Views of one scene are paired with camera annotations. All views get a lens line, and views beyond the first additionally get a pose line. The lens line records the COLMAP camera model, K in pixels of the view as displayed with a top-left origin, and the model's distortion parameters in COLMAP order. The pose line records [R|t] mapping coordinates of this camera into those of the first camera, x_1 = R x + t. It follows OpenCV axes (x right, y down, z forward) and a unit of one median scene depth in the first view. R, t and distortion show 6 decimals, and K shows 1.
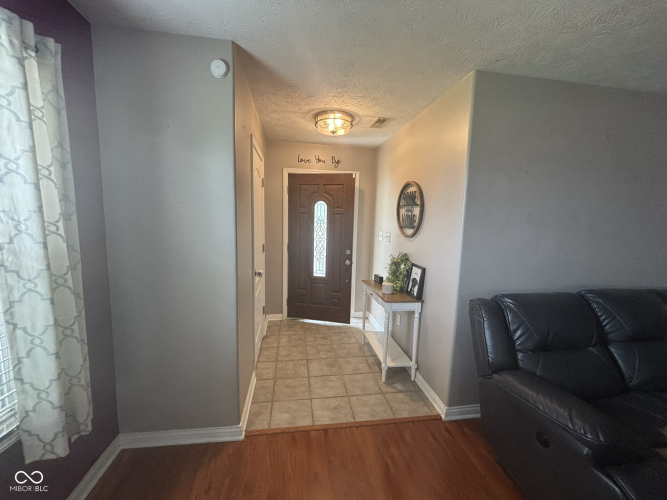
lens RADIAL K [[271.9, 0, 333.2], [0, 271.9, 251.6], [0, 0, 1]] dist [0.011474, 0.000195]
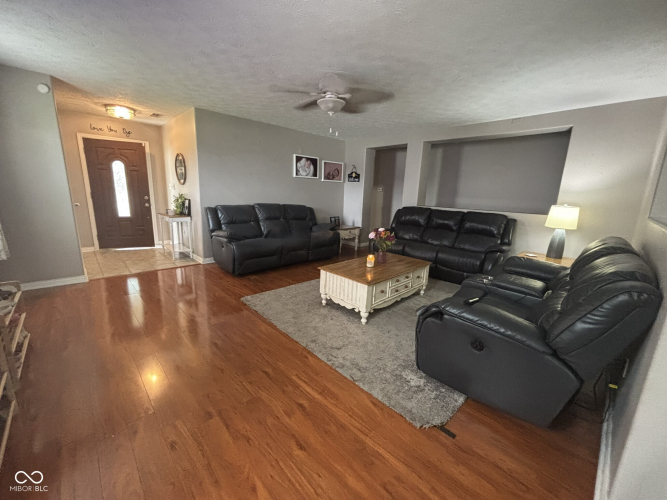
lens RADIAL K [[271.9, 0, 328.5], [0, 271.9, 248.3], [0, 0, 1]] dist [0.011474, 0.000195]
pose [[0.826929, -0.115295, 0.550360, 0.032081], [0.058385, 0.991069, 0.119893, 0.202557], [-0.559267, -0.067010, 0.826275, -1.057274]]
